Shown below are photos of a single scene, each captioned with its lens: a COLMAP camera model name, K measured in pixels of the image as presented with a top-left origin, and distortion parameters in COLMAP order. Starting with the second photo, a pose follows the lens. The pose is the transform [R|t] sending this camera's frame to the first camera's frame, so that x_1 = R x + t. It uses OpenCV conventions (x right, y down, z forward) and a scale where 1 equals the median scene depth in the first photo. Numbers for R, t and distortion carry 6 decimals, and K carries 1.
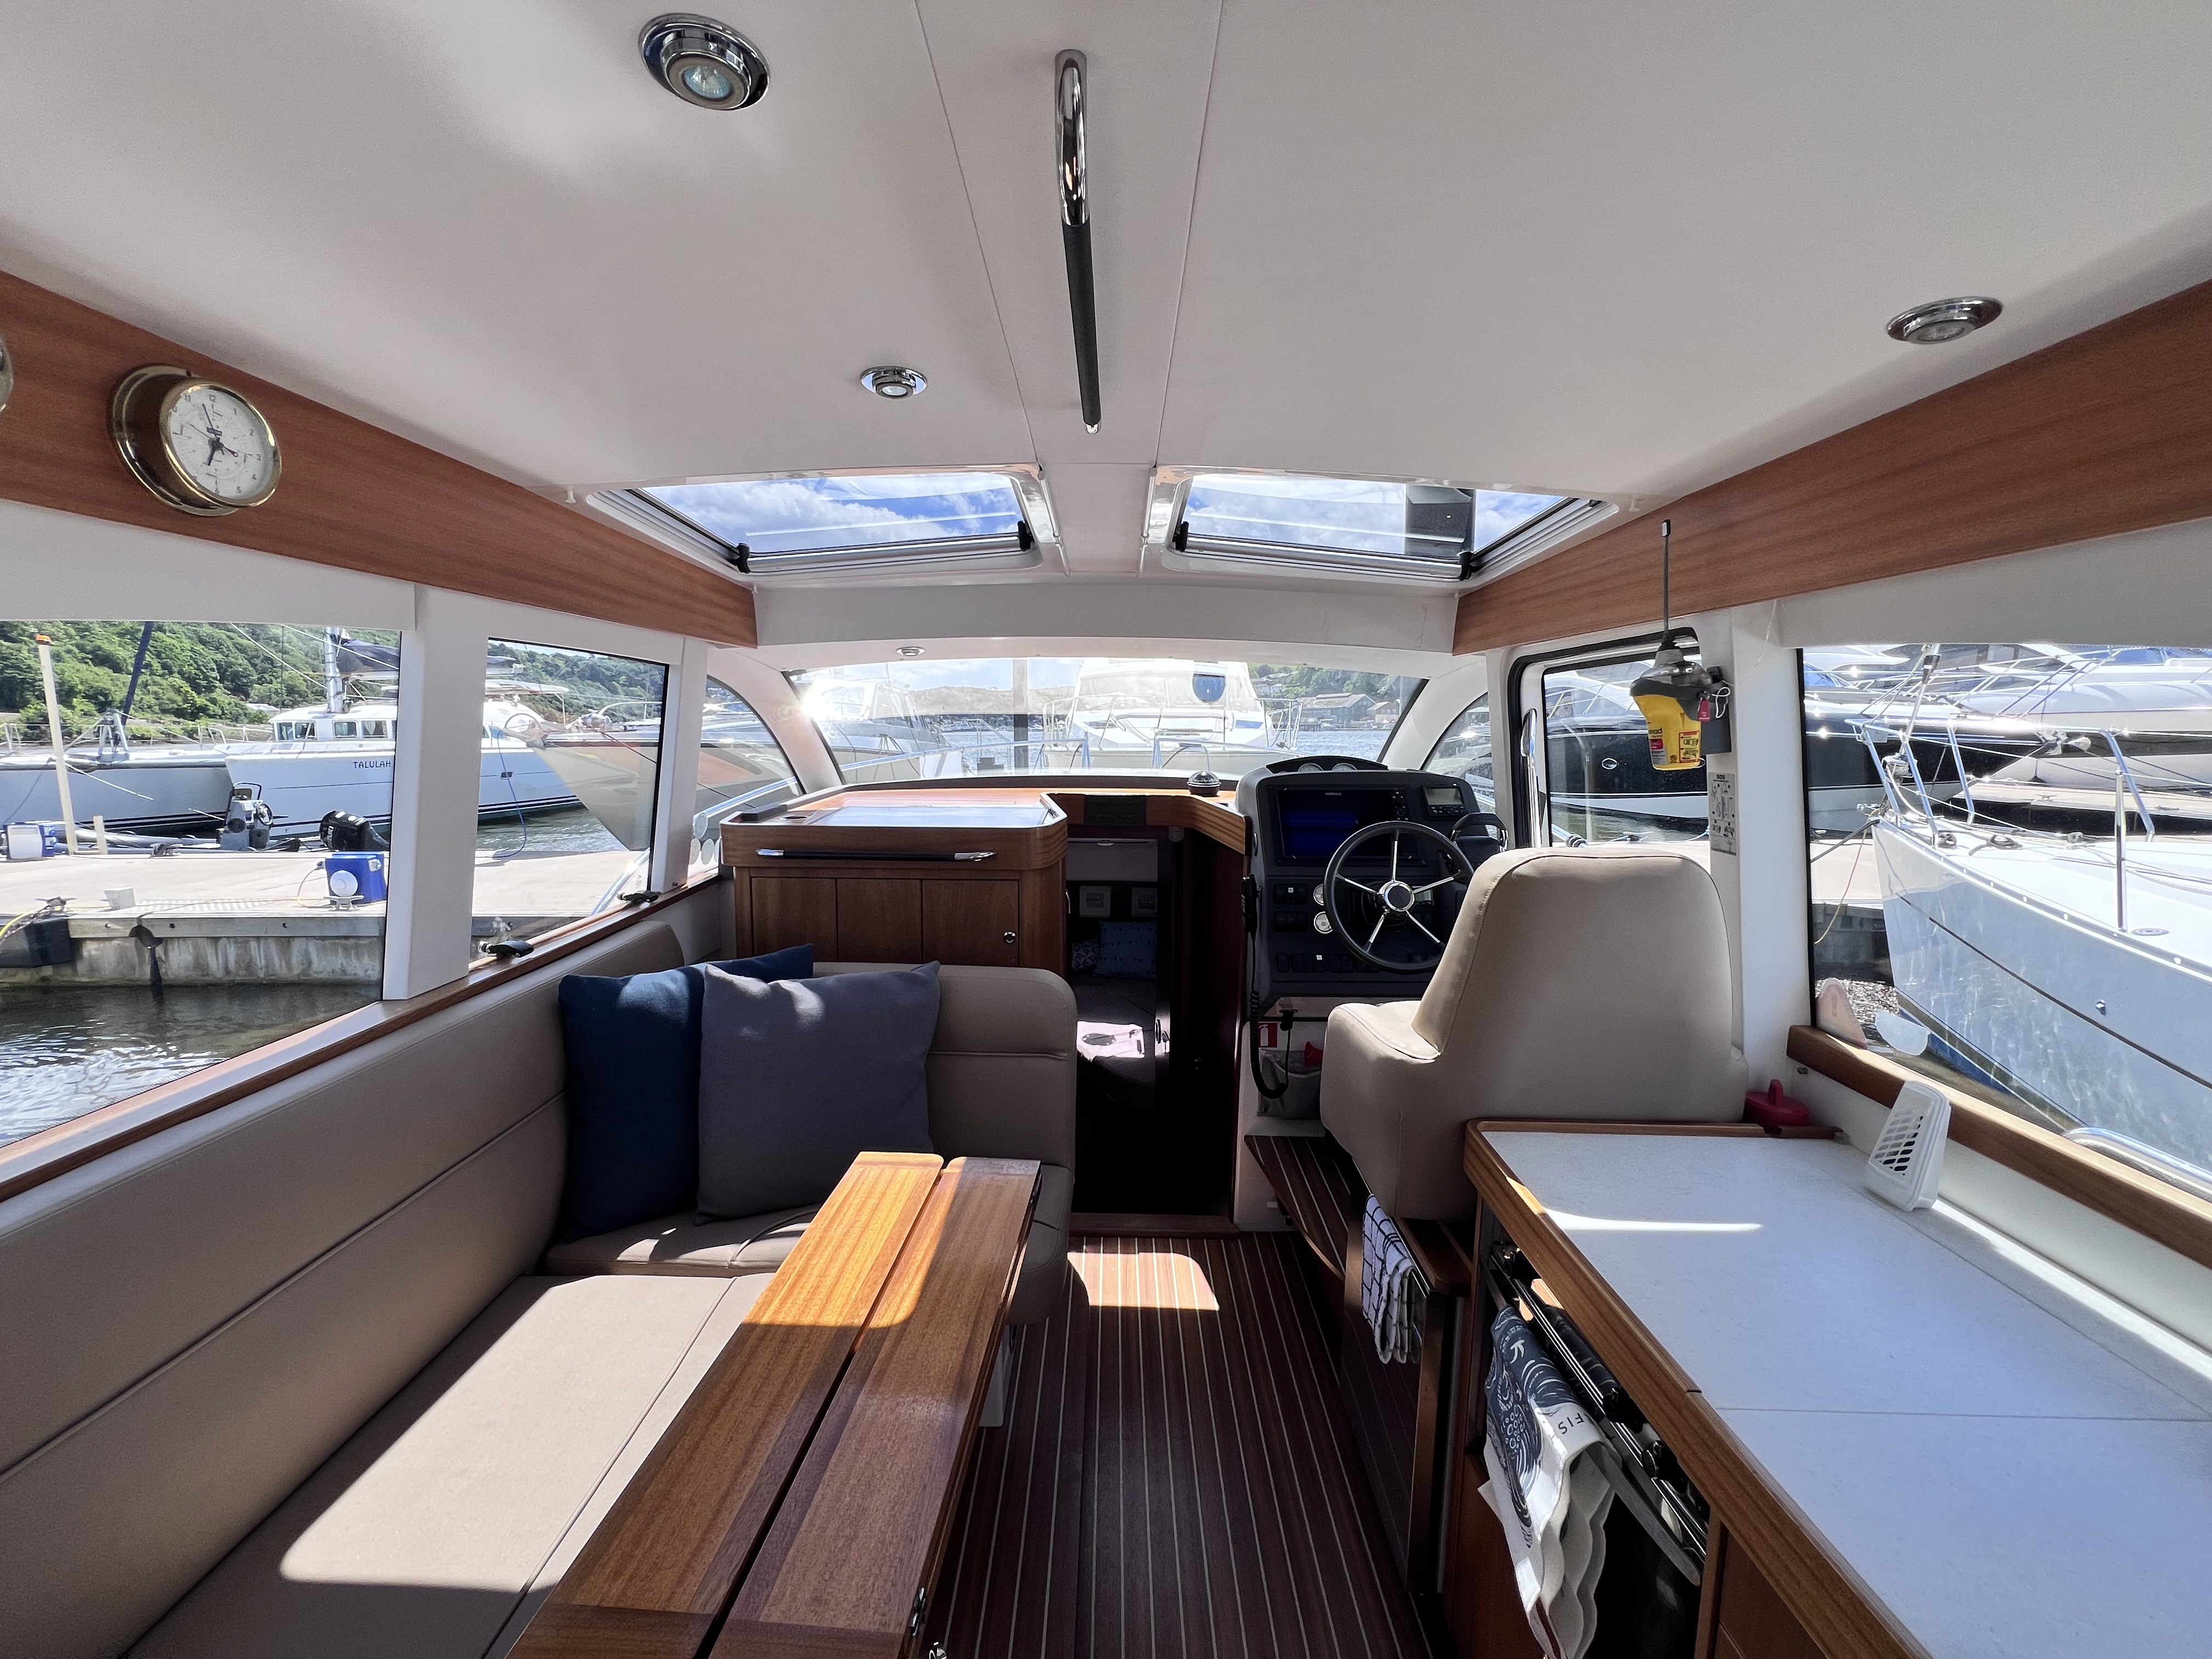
lens RADIAL K [[899.3, 0, 1101.1], [0, 899.3, 819.1], [0, 0, 1]] dist [-0.000043, 0.000341]
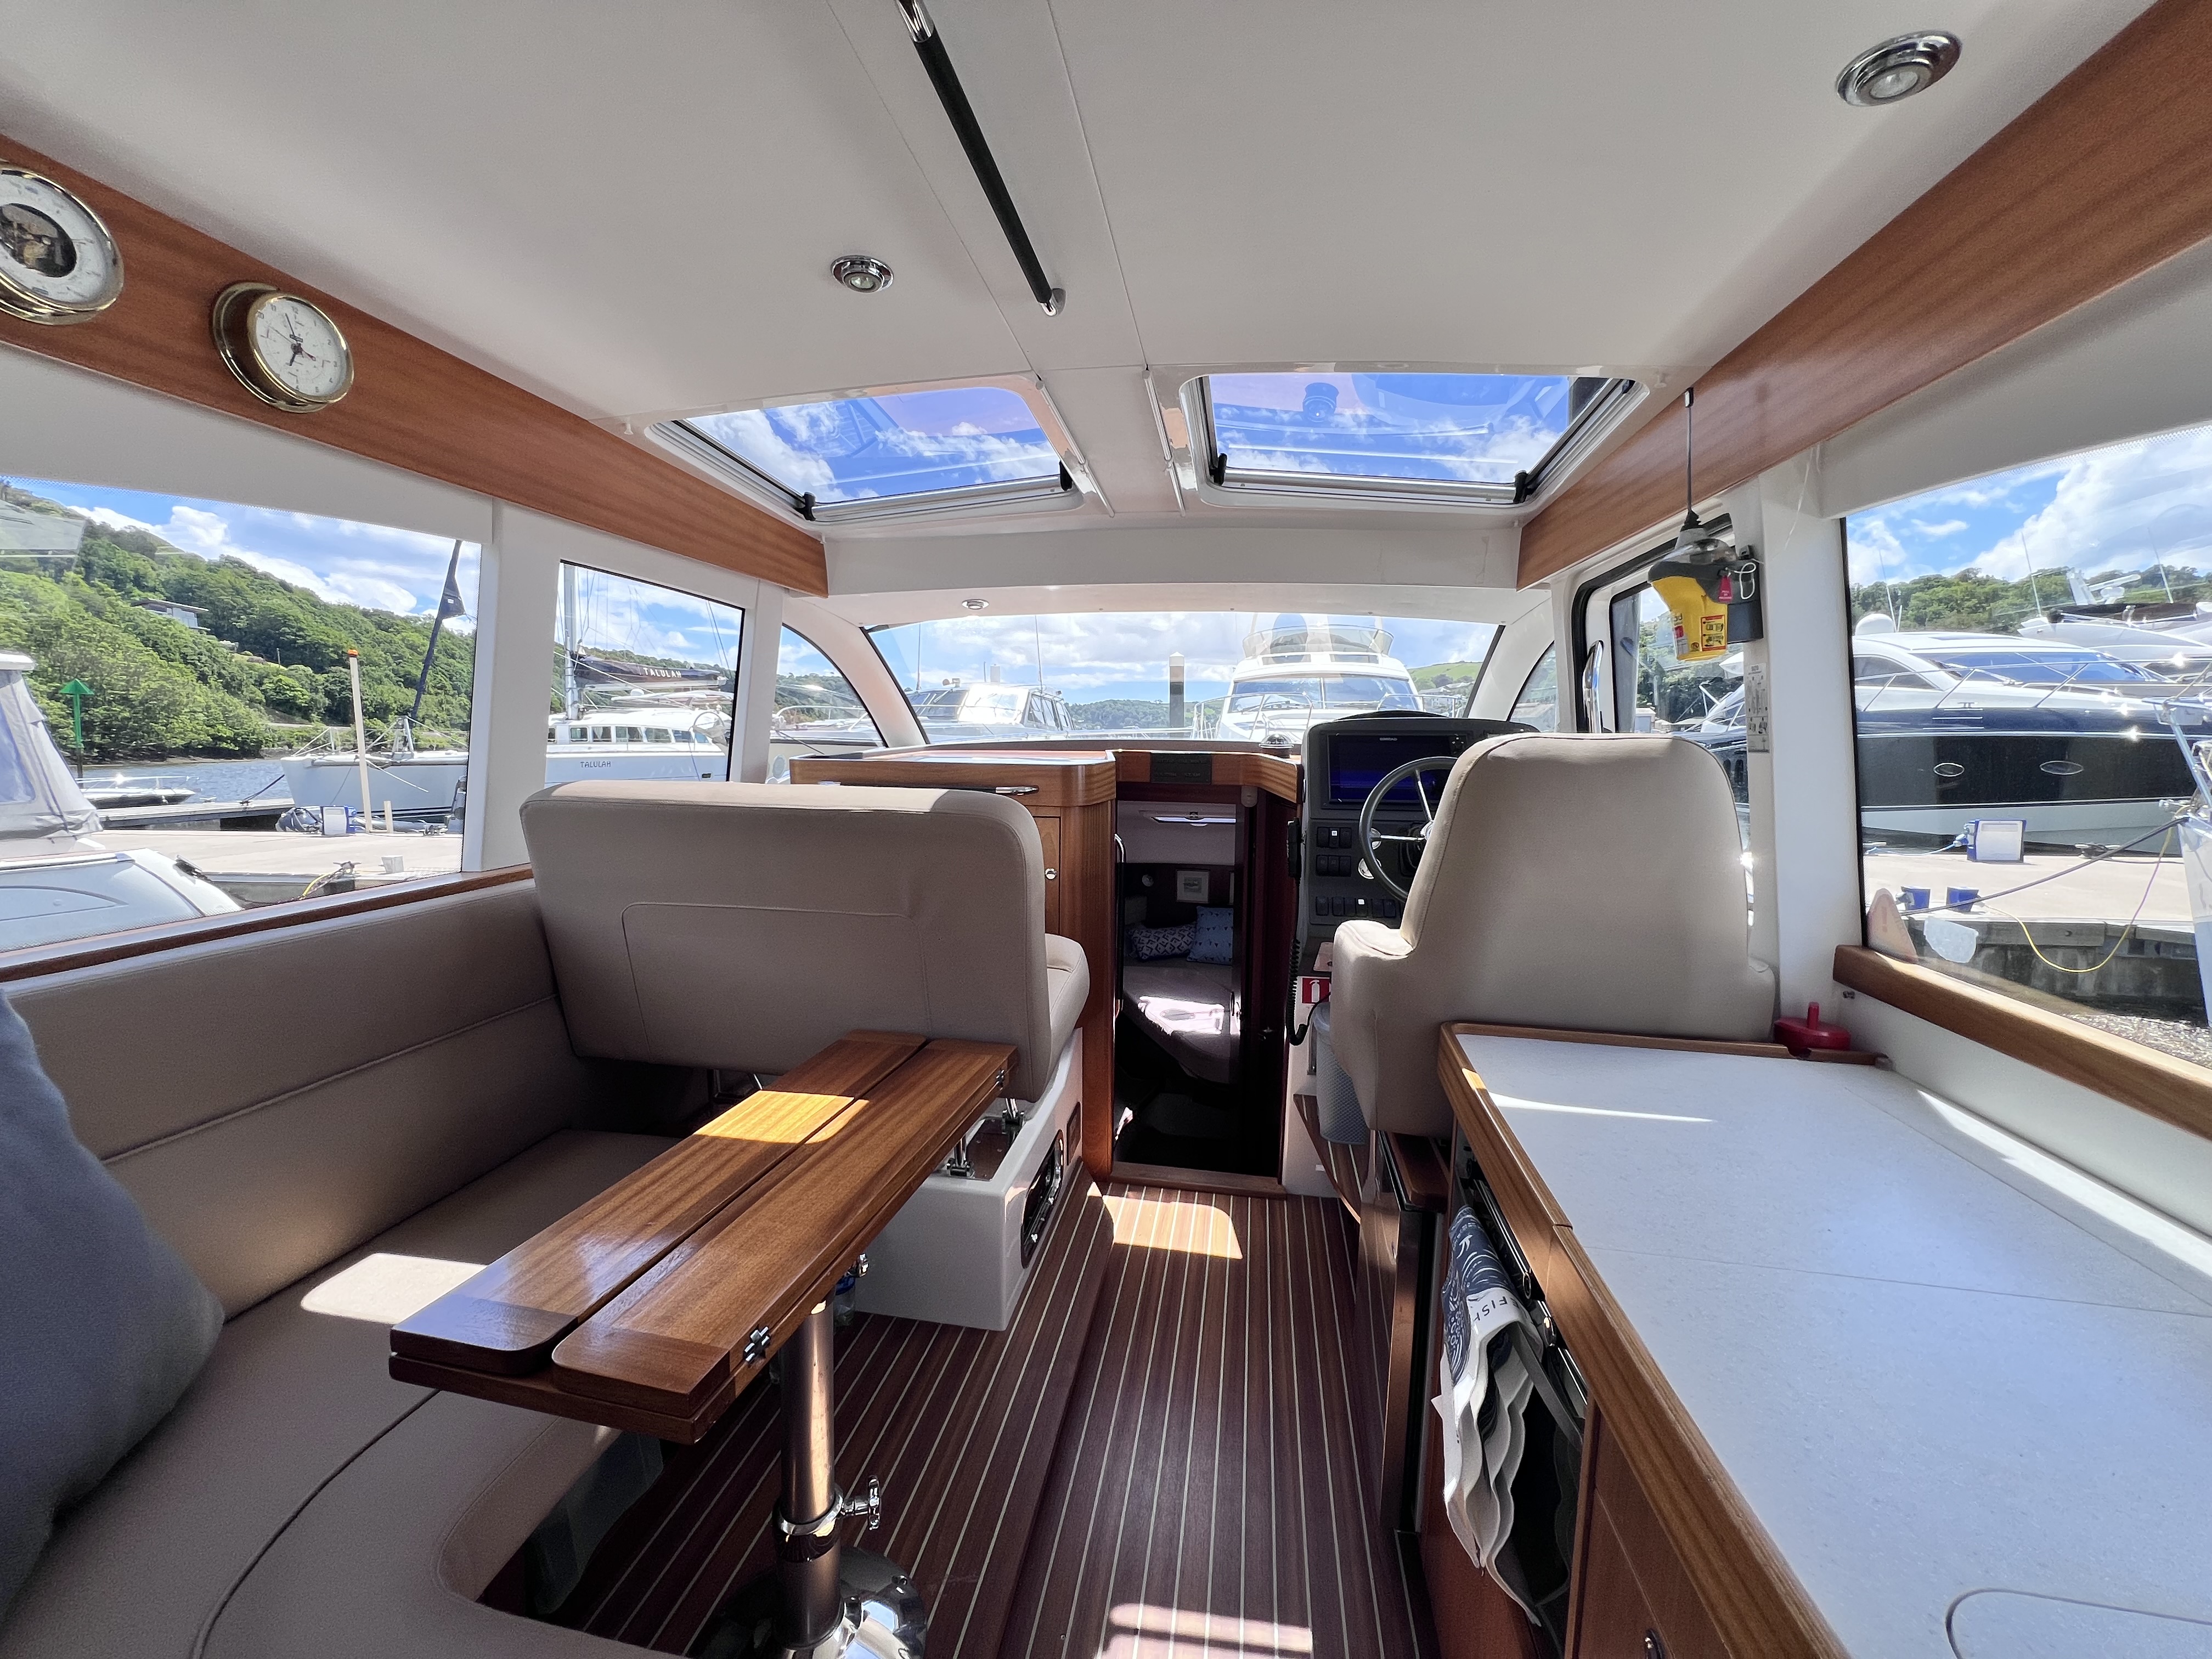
lens RADIAL K [[899.3, 0, 1099.4], [0, 899.3, 820.9], [0, 0, 1]] dist [-0.000043, 0.000341]
pose [[0.987165, 0.021250, -0.158285, 0.146985], [-0.023714, 0.999625, -0.013696, 0.109679], [0.157935, 0.017273, 0.987298, -0.000194]]
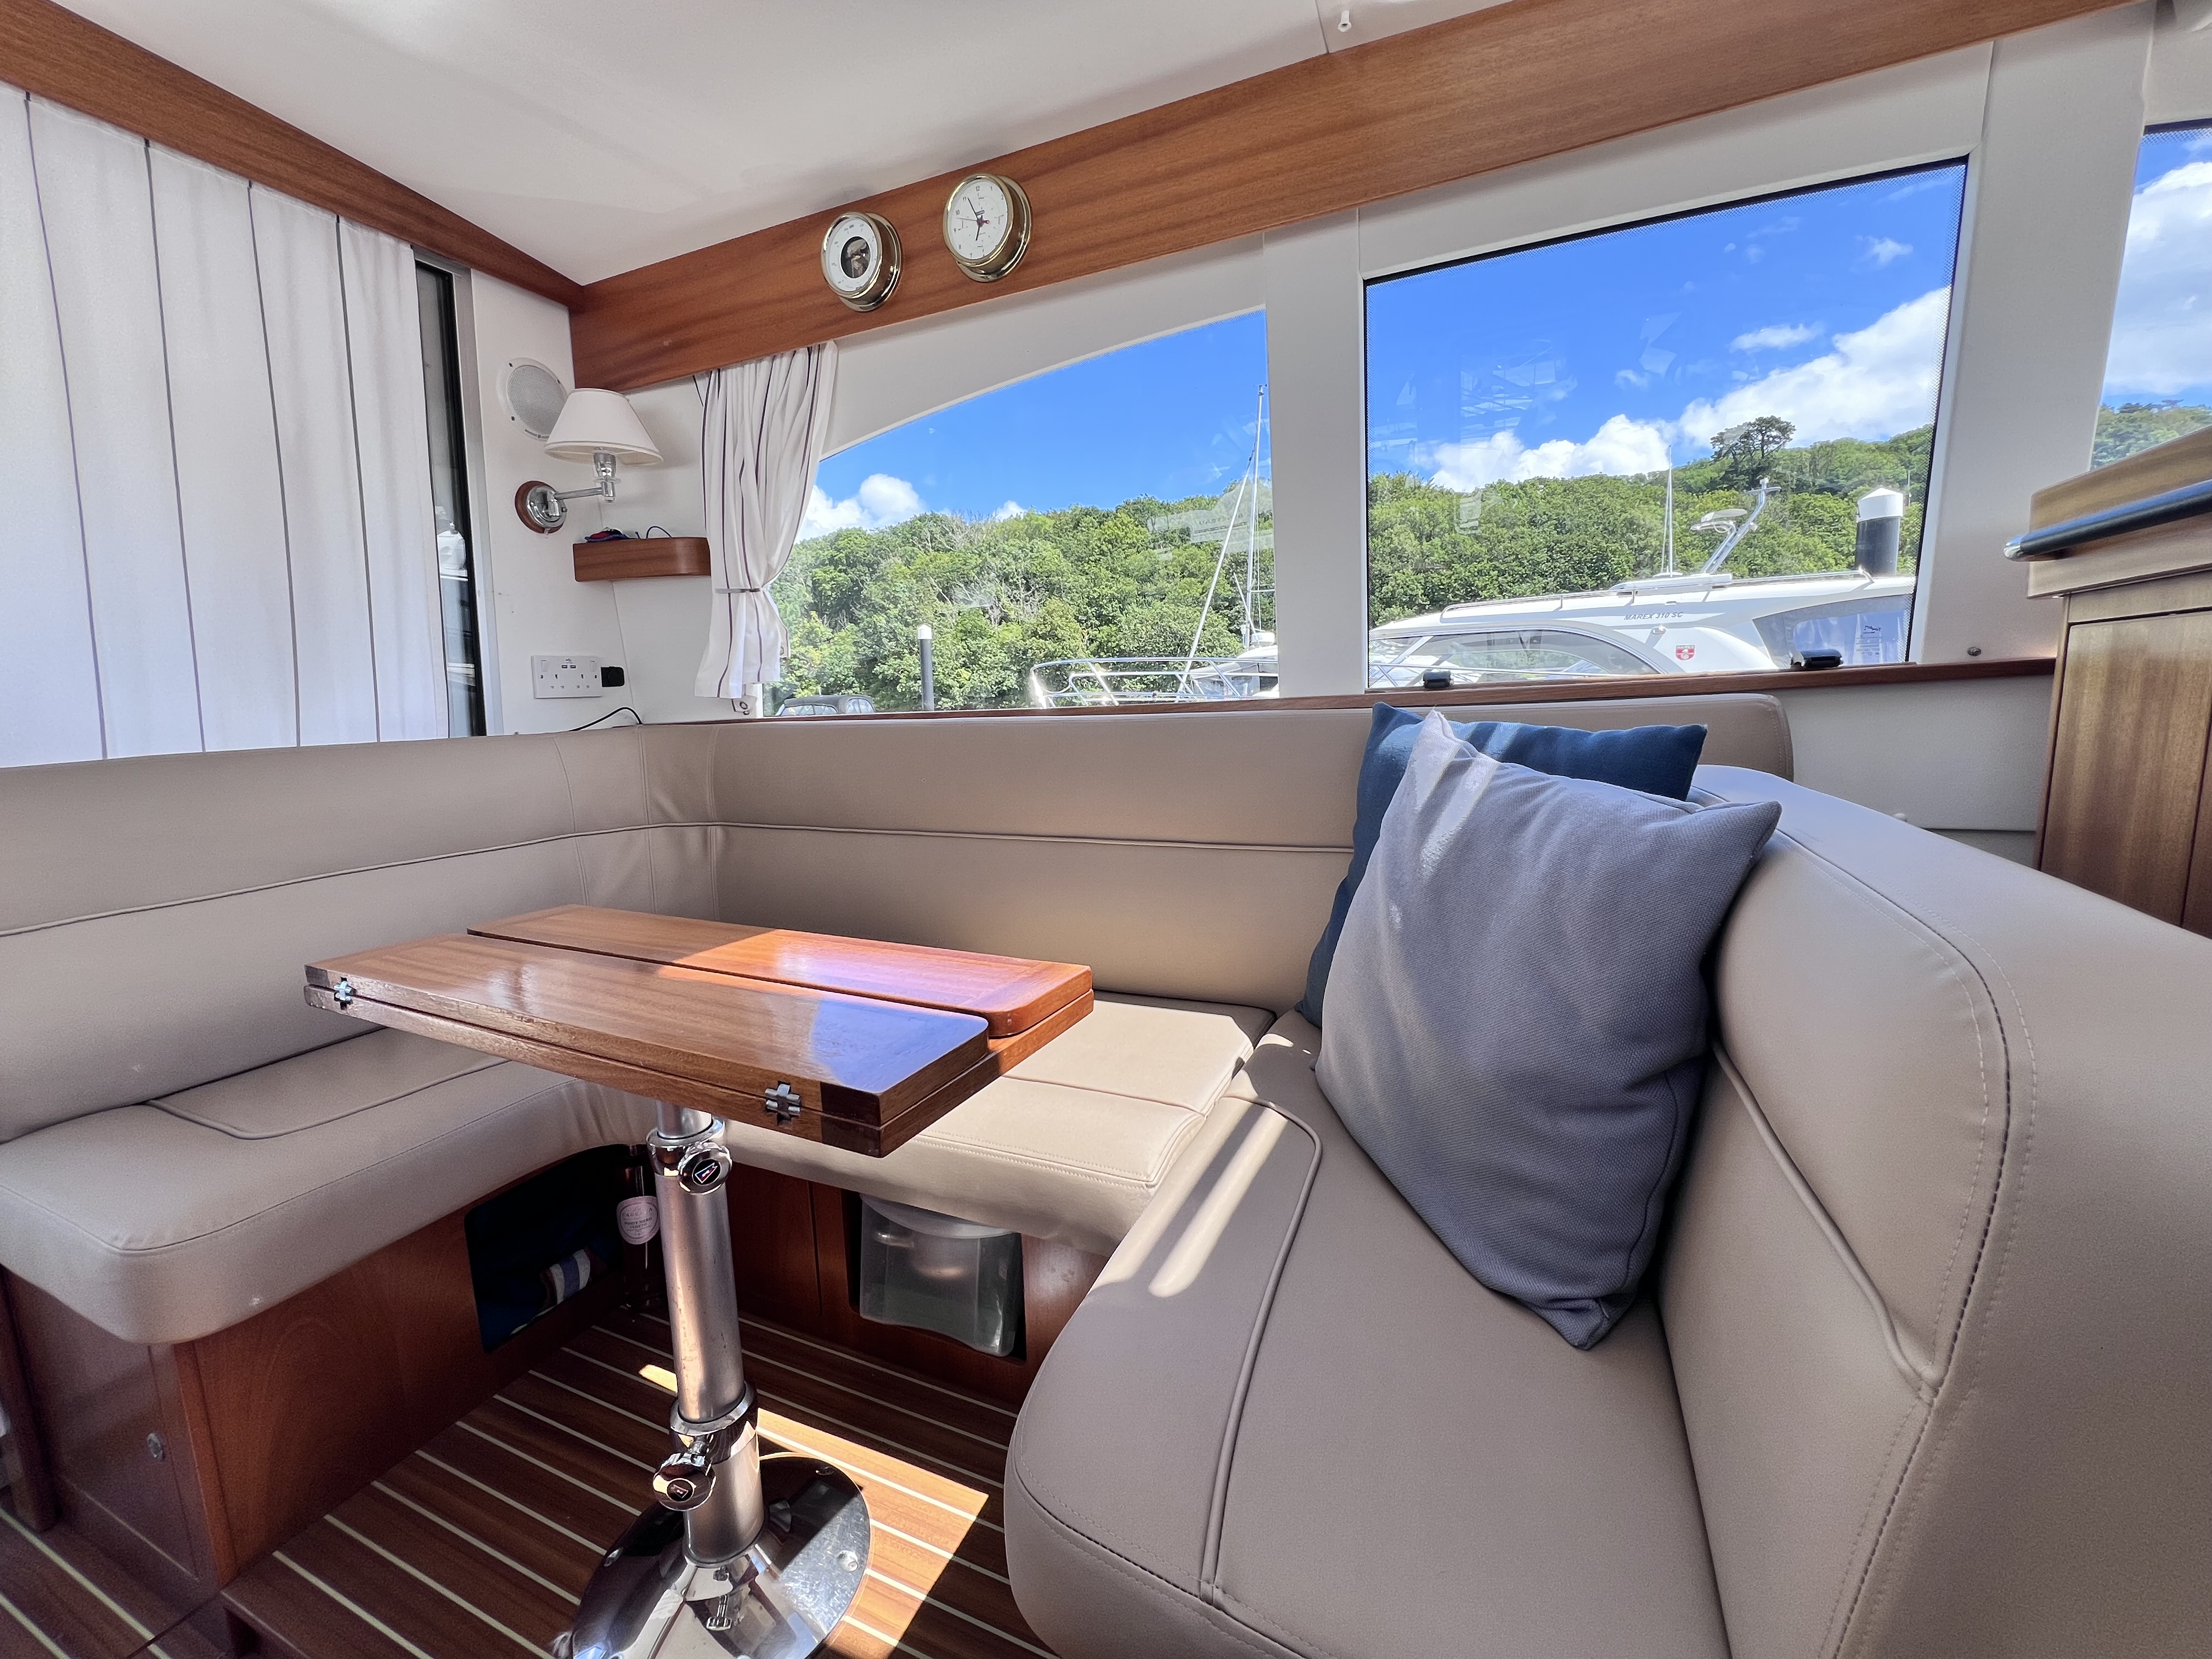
lens RADIAL K [[899.3, 0, 1094.7], [0, 899.3, 824.5], [0, 0, 1]] dist [-0.000043, 0.000341]
pose [[-0.394101, 0.127964, -0.910115, 0.213271], [-0.070860, 0.983082, 0.168907, 0.152480], [0.916331, 0.131057, -0.378366, 1.000632]]
